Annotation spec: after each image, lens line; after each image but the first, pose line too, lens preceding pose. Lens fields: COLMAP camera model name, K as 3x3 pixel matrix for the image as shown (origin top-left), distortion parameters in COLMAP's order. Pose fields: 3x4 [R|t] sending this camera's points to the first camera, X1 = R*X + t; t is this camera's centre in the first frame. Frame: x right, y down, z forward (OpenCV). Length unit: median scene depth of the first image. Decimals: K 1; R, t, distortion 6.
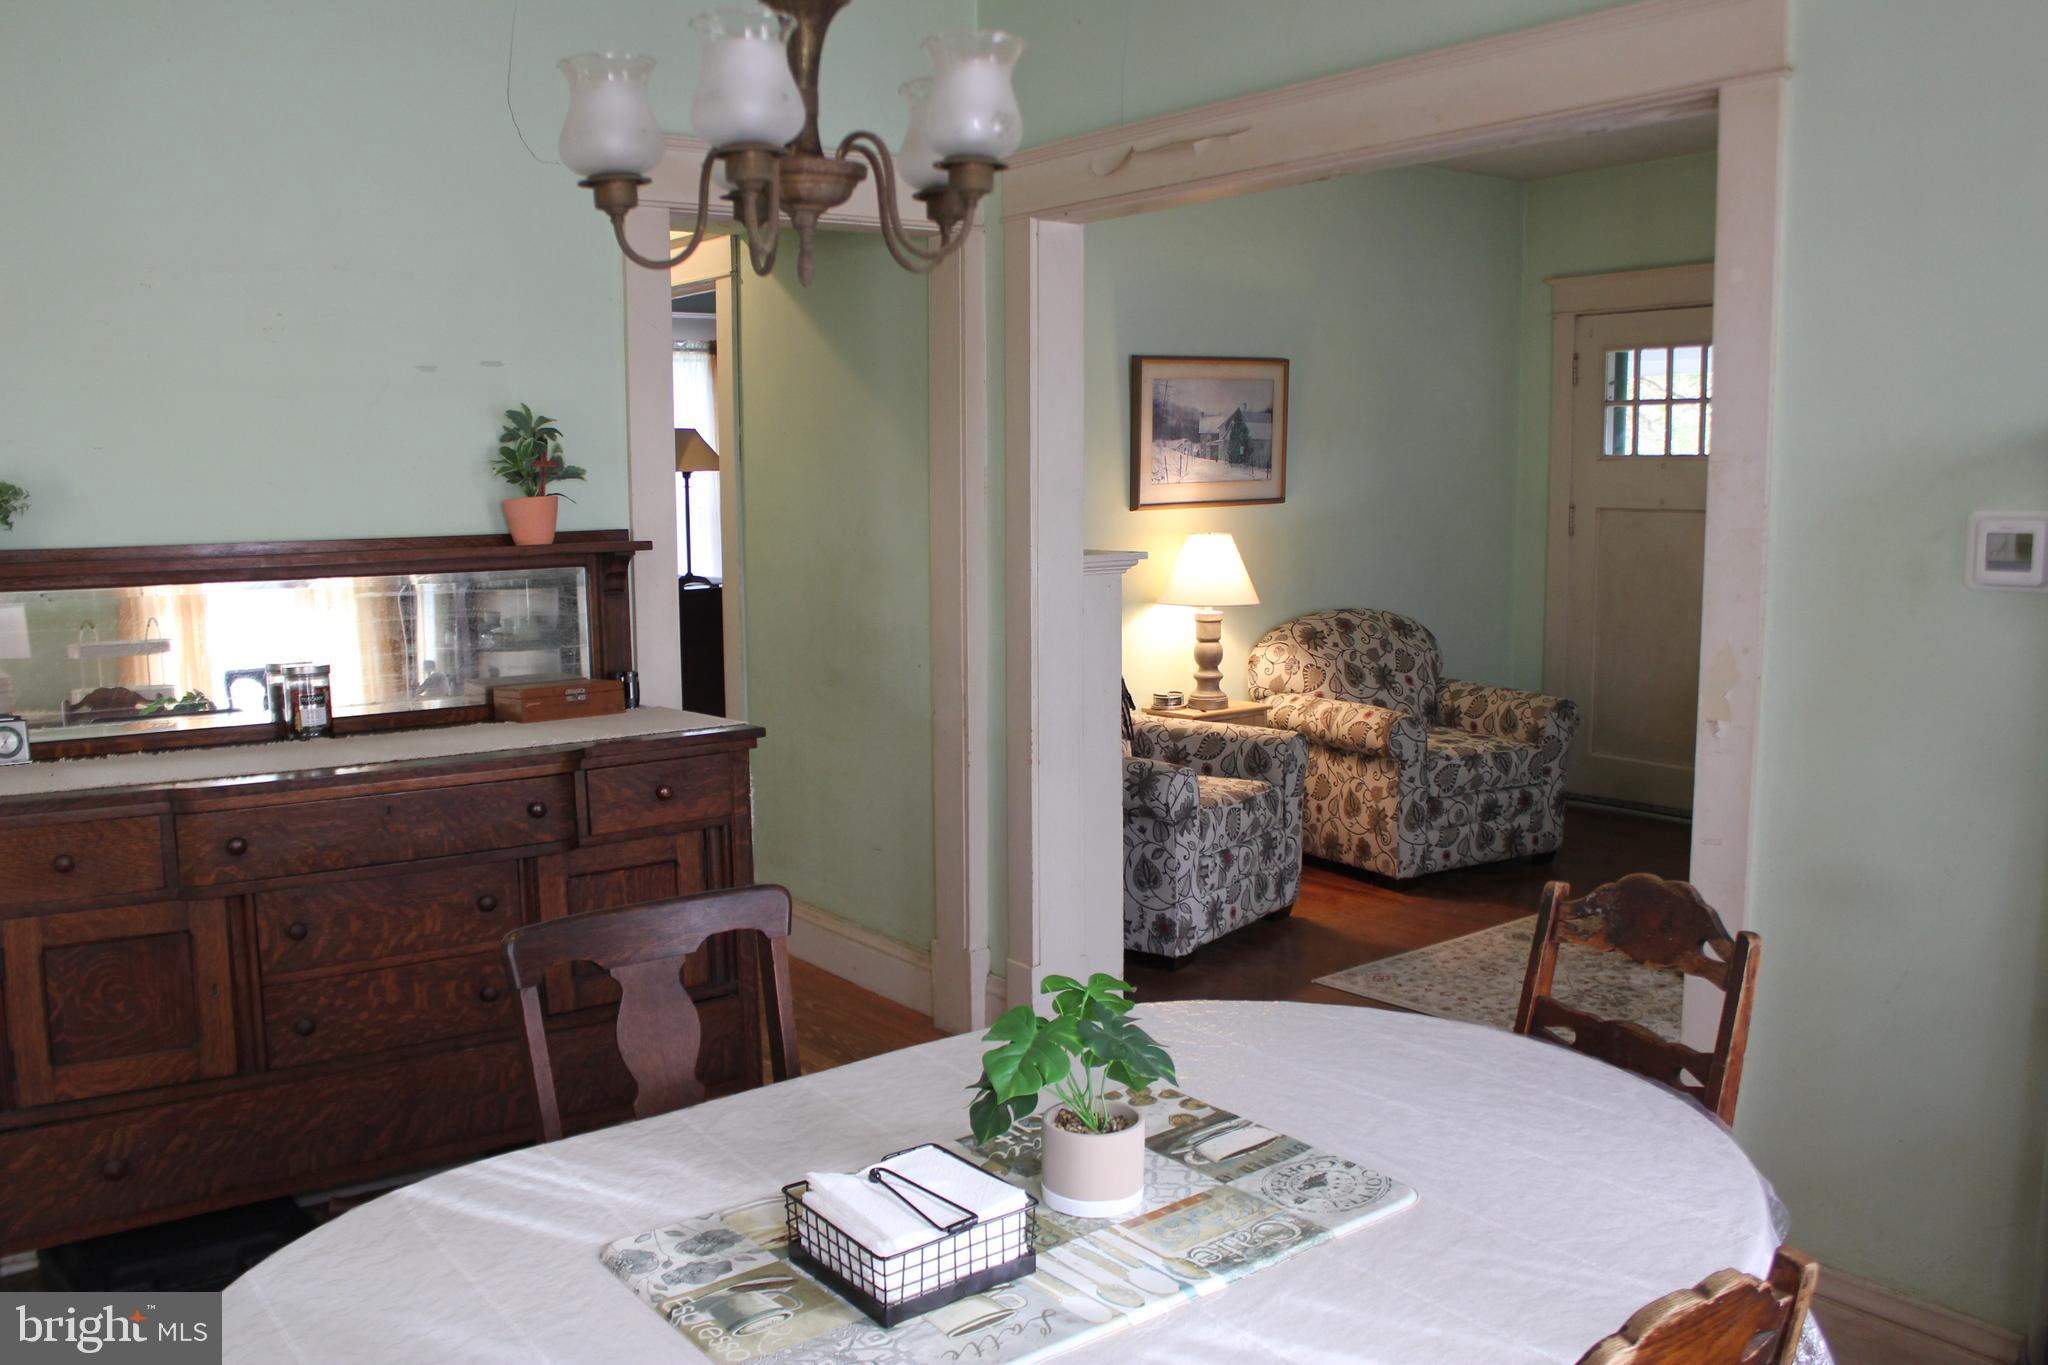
lens RADIAL K [[1628.6, 0, 925.7], [0, 1628.6, 689.6], [0, 0, 1]] dist [-0.091153, -0.000714]
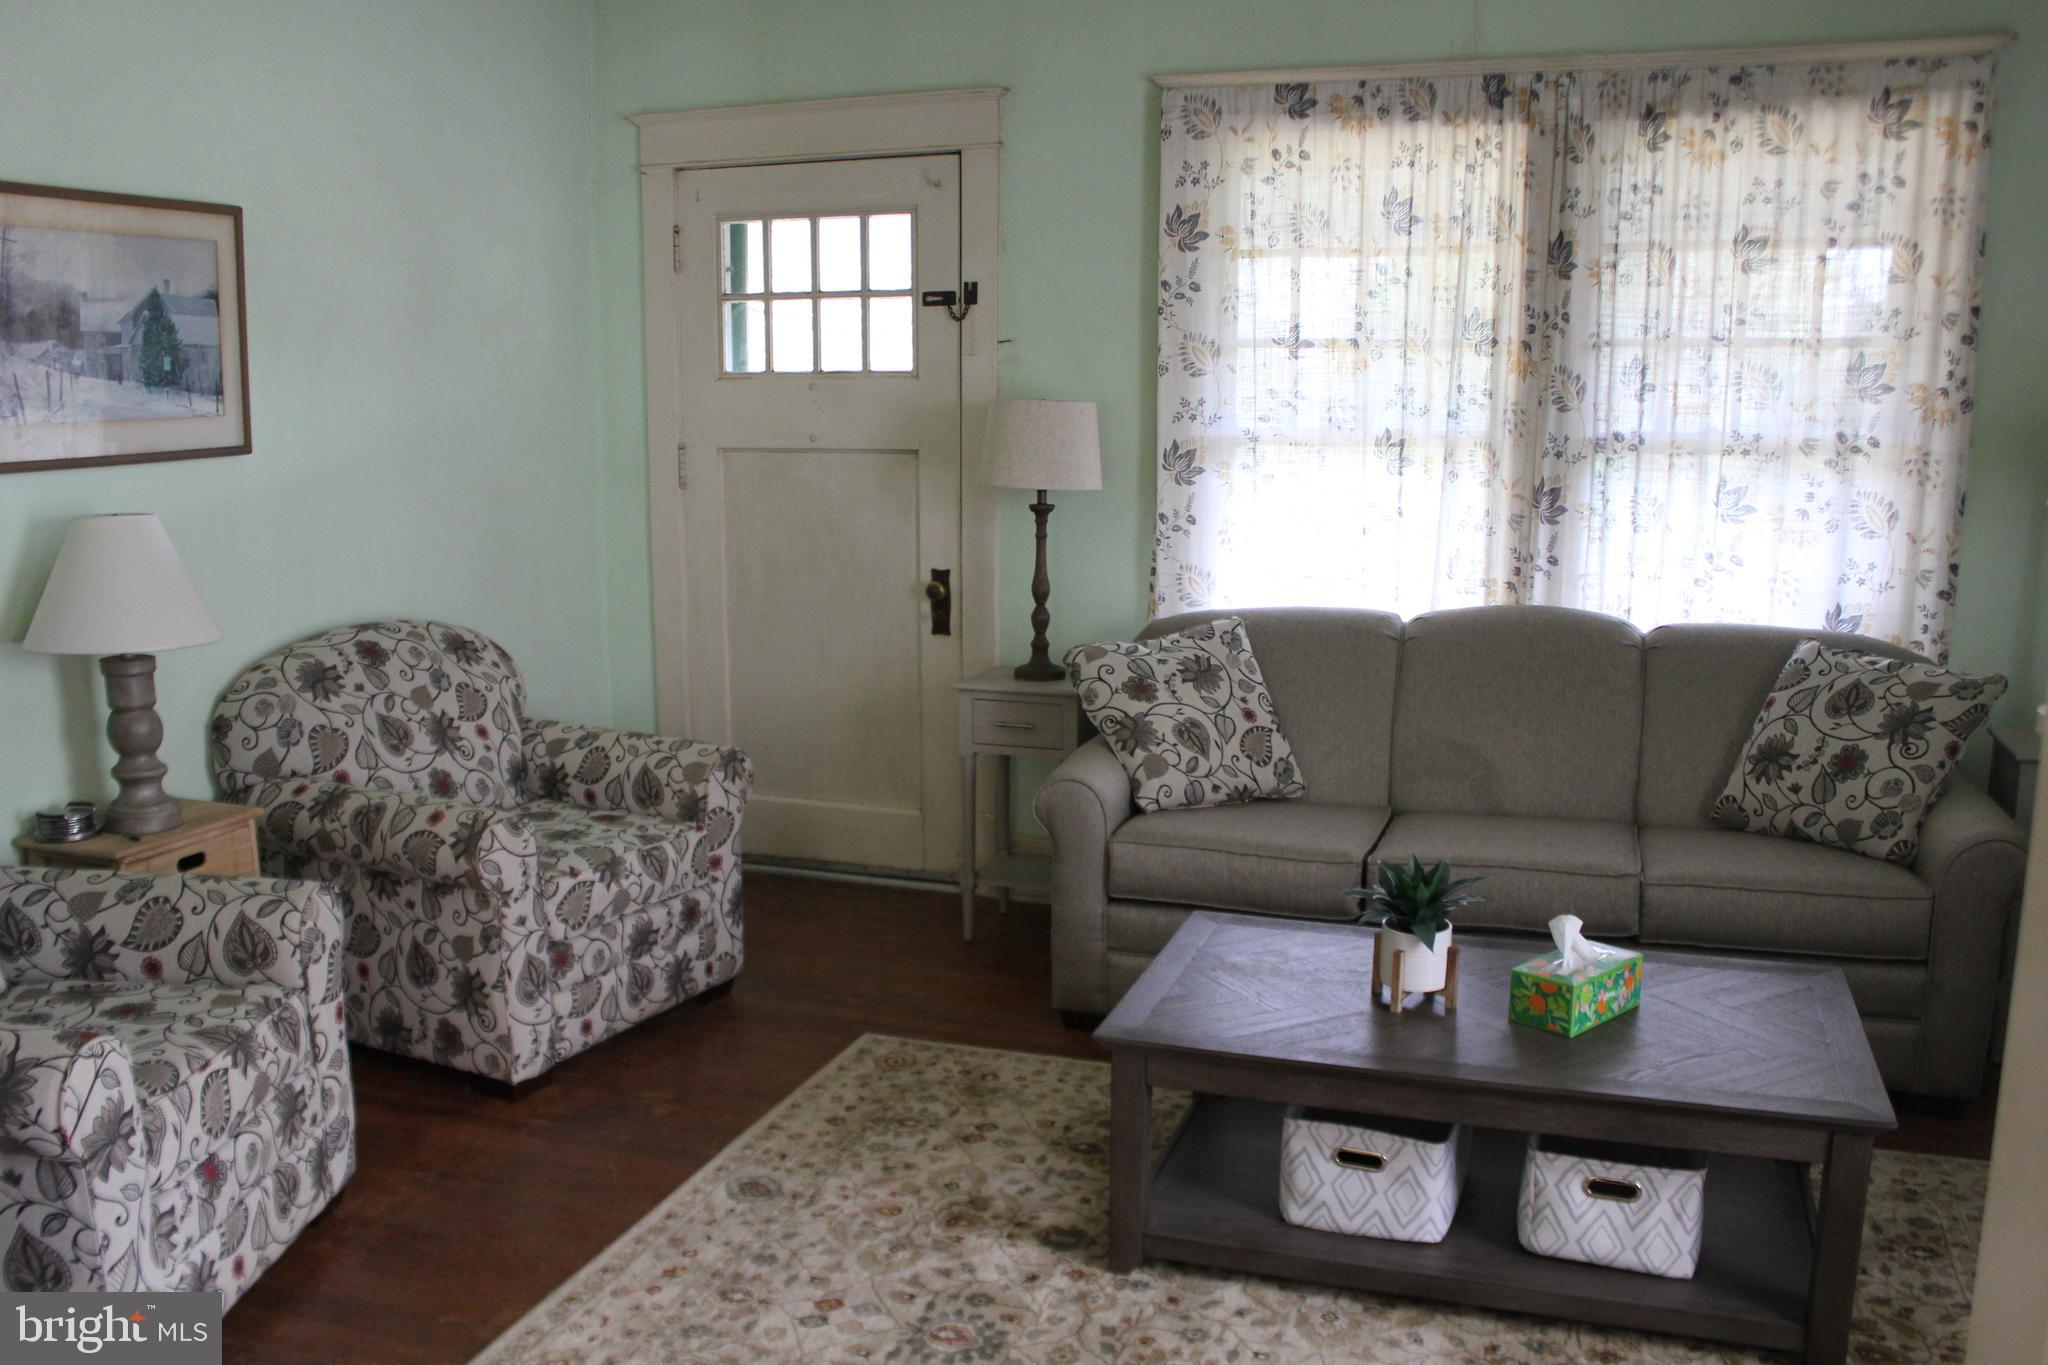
lens RADIAL K [[1750.1, 0, 1012.4], [0, 1750.1, 753.6], [0, 0, 1]] dist [-0.142726, 0.128887]
pose [[0.804037, -0.108051, 0.584678, 0.090810], [0.069030, 0.993663, 0.088704, -0.054856], [-0.590558, -0.030961, 0.806401, 0.428866]]
